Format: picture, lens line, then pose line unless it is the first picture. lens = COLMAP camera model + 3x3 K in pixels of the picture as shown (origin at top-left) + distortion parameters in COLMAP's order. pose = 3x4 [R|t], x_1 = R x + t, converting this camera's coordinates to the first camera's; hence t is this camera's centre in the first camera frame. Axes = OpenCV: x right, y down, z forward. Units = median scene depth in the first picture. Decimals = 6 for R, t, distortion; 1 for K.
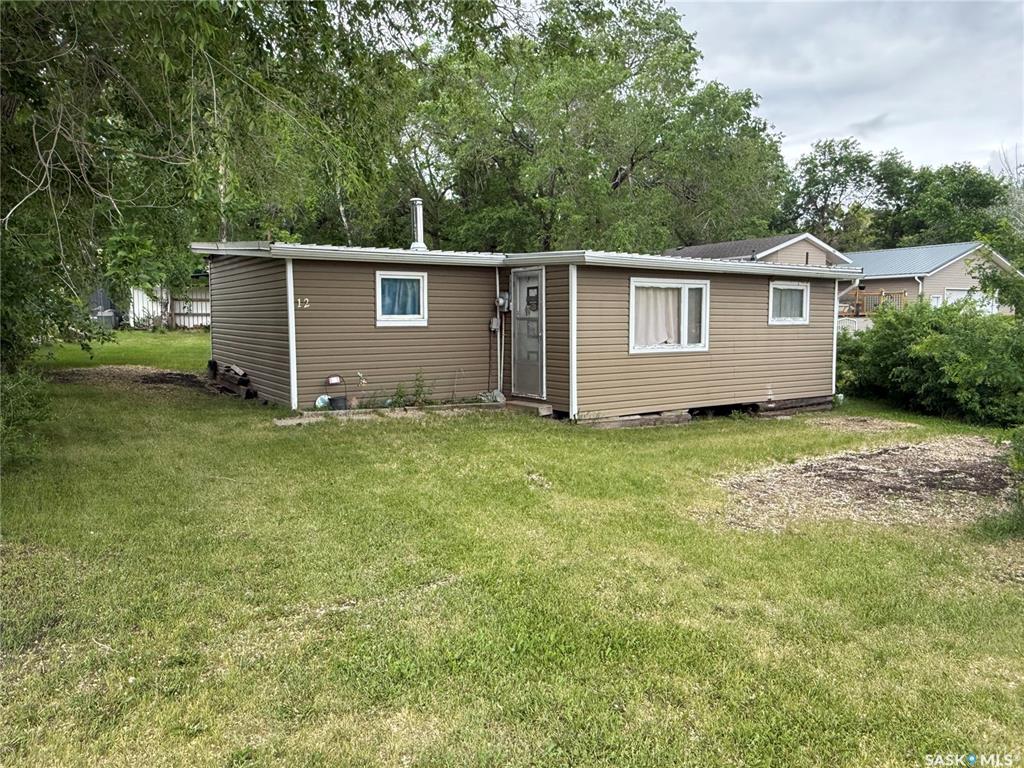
lens RADIAL K [[729.3, 0, 512.0], [0, 729.3, 384.0], [0, 0, 1]] dist [0.000536, 0.000403]
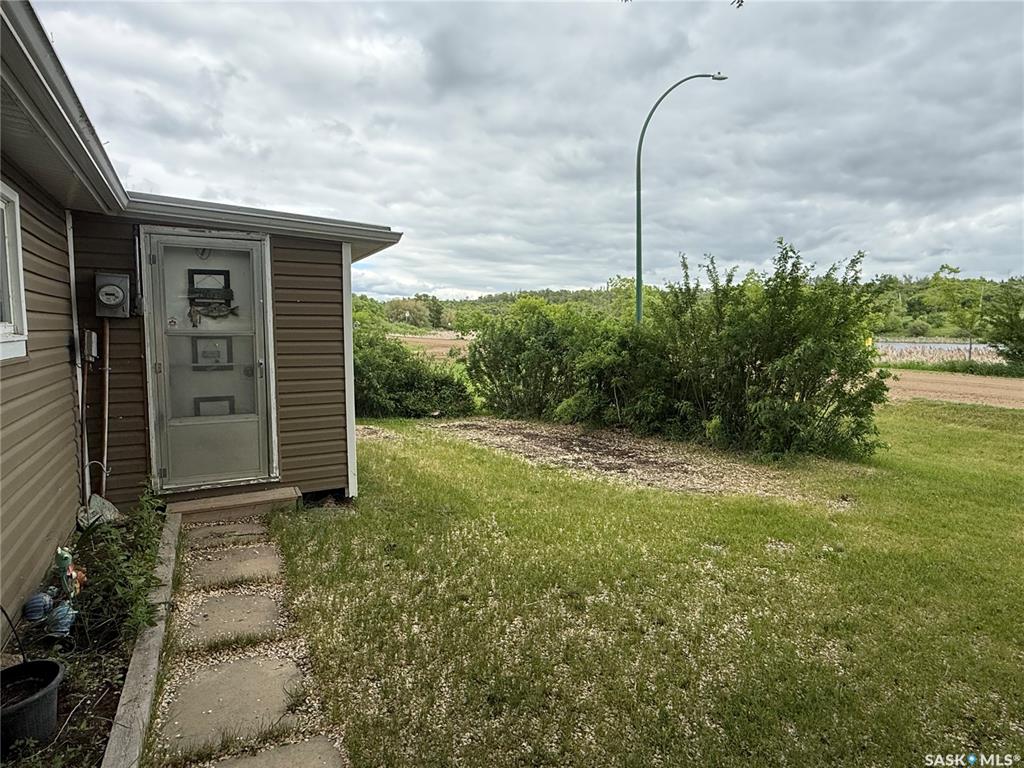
lens RADIAL K [[581.2, 0, 512.0], [0, 581.2, 384.0], [0, 0, 1]] dist [0.000550, -0.035561]
pose [[0.088982, -0.089584, 0.991996, -0.353996], [0.091617, 0.992461, 0.081408, -0.067979], [-0.991811, 0.083640, 0.096518, 0.753147]]
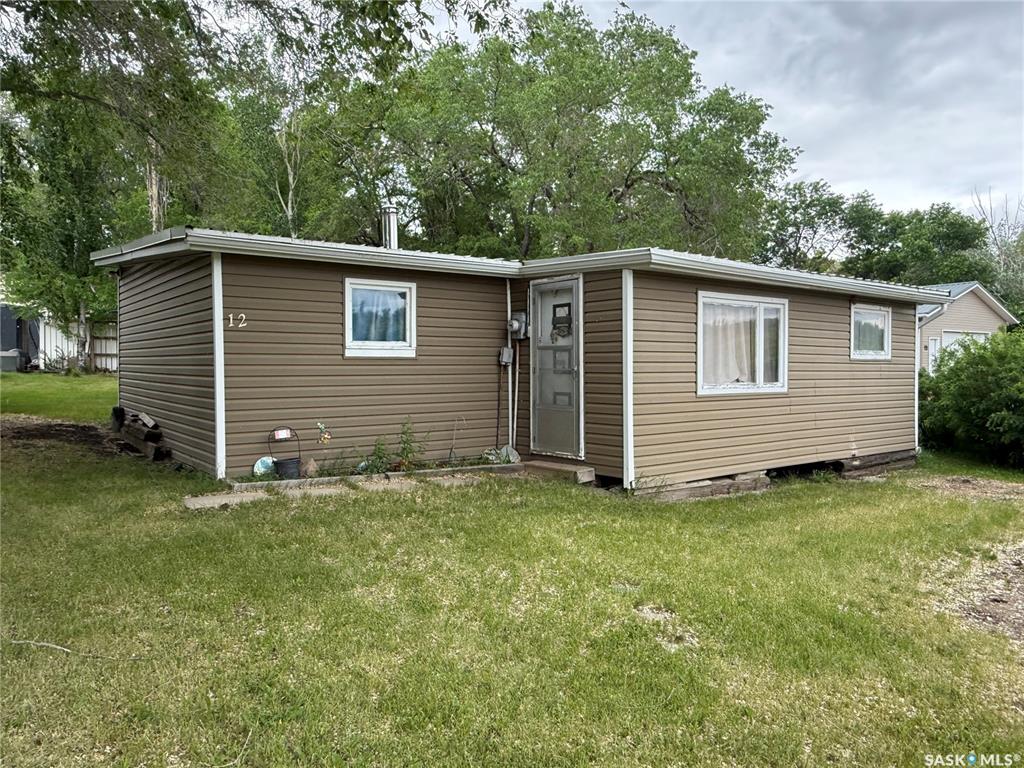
lens RADIAL K [[729.3, 0, 512.0], [0, 729.3, 384.0], [0, 0, 1]] dist [0.000536, 0.000403]
pose [[0.997817, -0.000414, 0.066044, -0.068767], [0.004764, 0.997826, -0.065729, -0.005806], [-0.065873, 0.065900, 0.995650, 0.280603]]
